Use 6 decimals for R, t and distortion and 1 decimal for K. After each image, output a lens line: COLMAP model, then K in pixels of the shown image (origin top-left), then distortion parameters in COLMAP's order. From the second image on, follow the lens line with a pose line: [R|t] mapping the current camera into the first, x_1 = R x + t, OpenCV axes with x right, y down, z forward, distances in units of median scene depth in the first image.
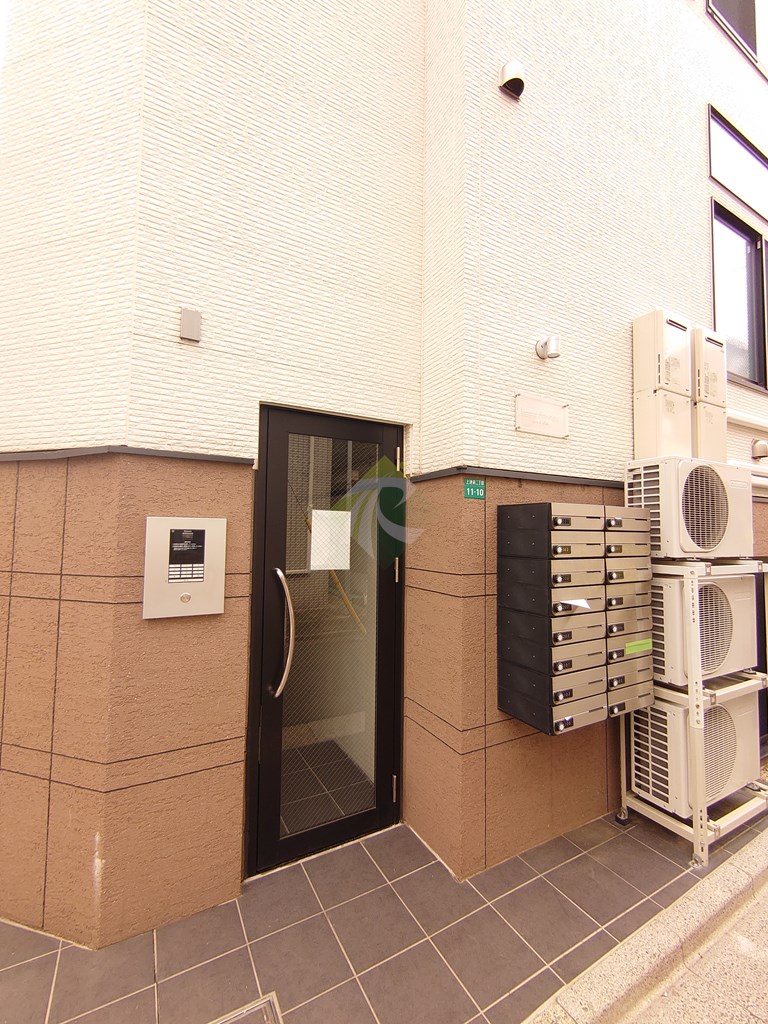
lens RADIAL K [[439.7, 0, 389.8], [0, 439.7, 511.3], [0, 0, 1]] dist [0.000508, 0.000094]
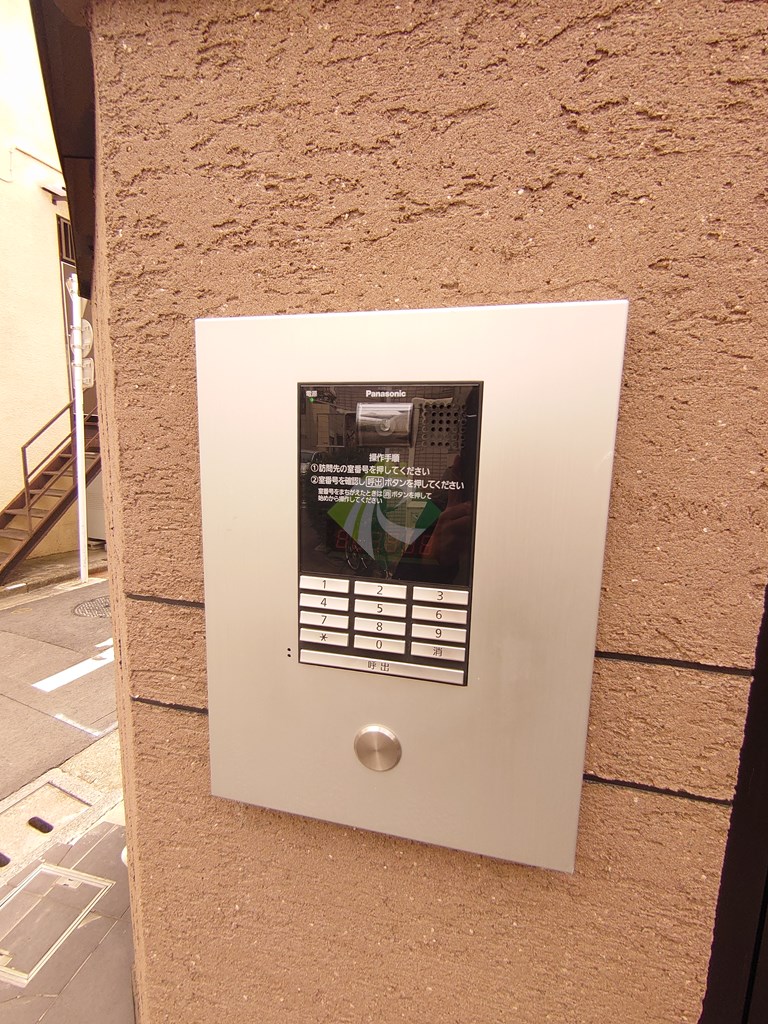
lens RADIAL K [[439.7, 0, 389.8], [0, 439.7, 511.3], [0, 0, 1]] dist [0.000508, 0.000094]
pose [[0.743132, 0.102626, -0.661228, -0.295596], [0.011168, 0.986129, 0.165604, 0.053458], [0.669051, -0.130450, 0.731678, 0.753762]]
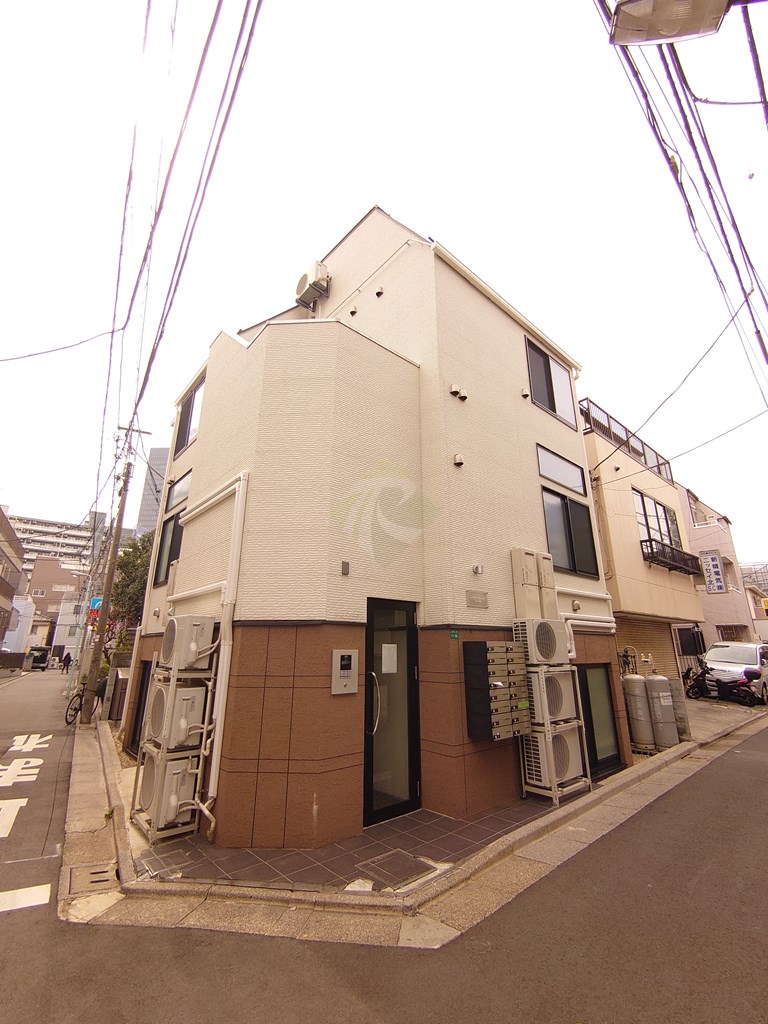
lens RADIAL K [[439.7, 0, 389.8], [0, 439.7, 511.3], [0, 0, 1]] dist [0.000508, 0.000094]
pose [[0.976872, 0.050600, 0.207750, -0.661969], [0.003957, 0.967153, -0.254165, -0.091608], [-0.213787, 0.249109, 0.944585, -1.306743]]
